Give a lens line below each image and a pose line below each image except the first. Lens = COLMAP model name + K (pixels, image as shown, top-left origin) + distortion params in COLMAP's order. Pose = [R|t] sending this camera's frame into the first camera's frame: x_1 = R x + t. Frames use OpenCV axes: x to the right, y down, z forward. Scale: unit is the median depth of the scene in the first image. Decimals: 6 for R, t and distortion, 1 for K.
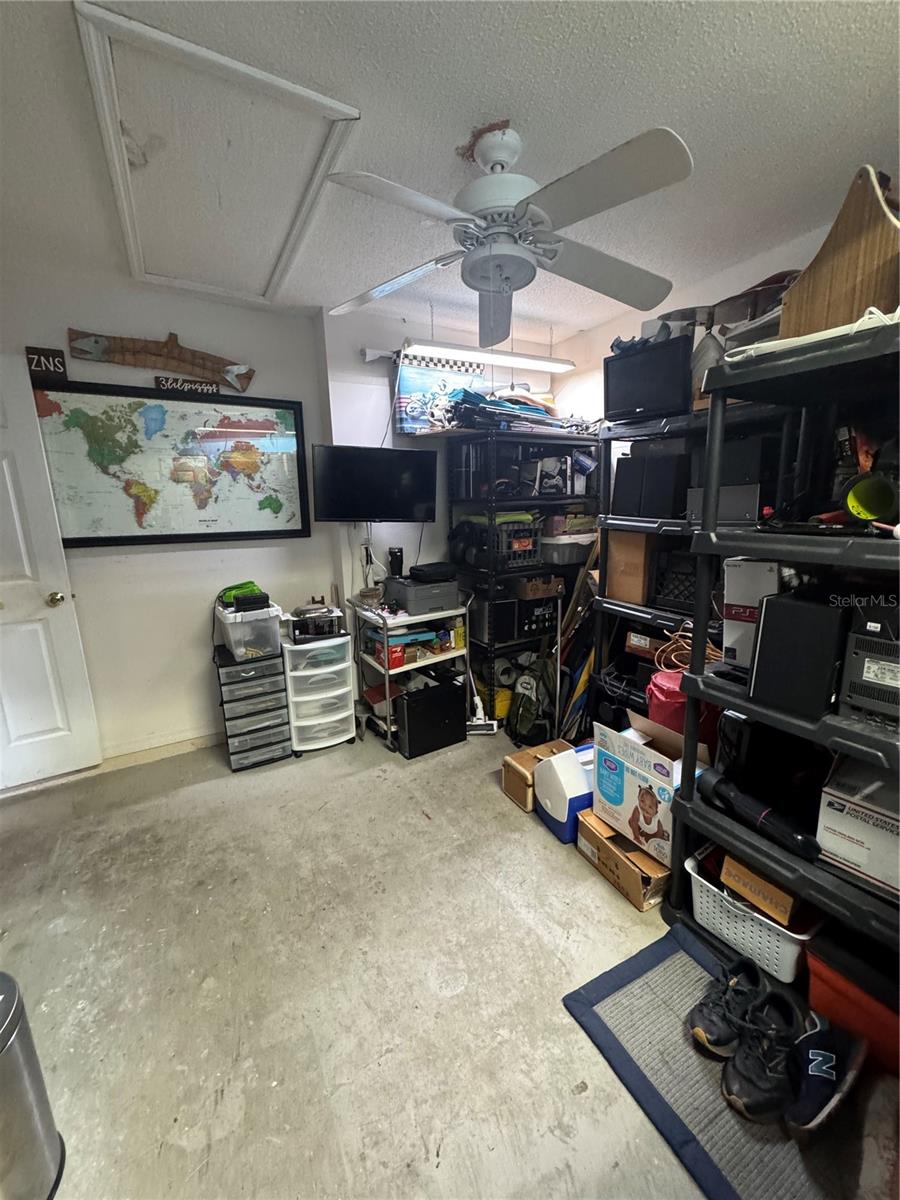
lens RADIAL K [[485.0, 0, 452.0], [0, 485.0, 601.3], [0, 0, 1]] dist [-0.001545, 0.000407]
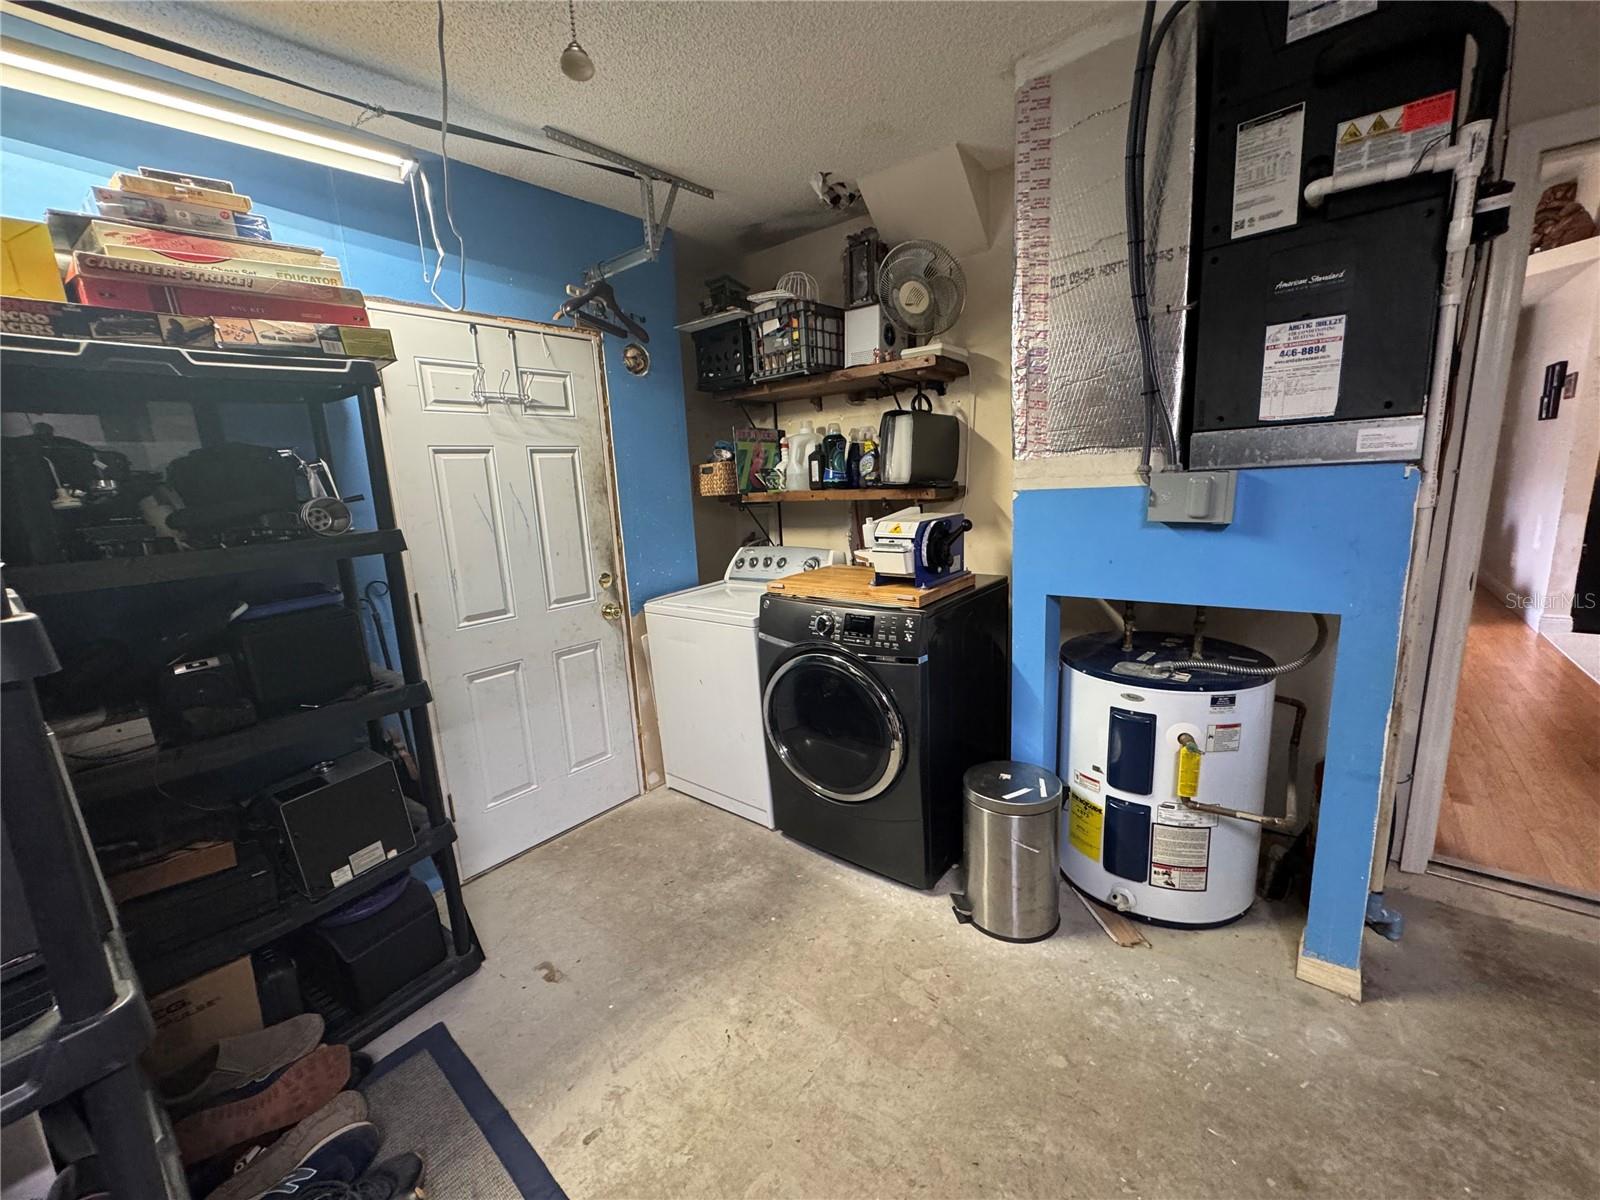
lens RADIAL K [[646.6, 0, 799.9], [0, 646.6, 600.0], [0, 0, 1]] dist [-0.001545, 0.000407]
pose [[-0.930036, 0.144841, -0.337718, 0.152912], [0.005760, 0.924675, 0.380714, -0.348243], [0.367423, 0.352132, -0.860816, 1.679185]]
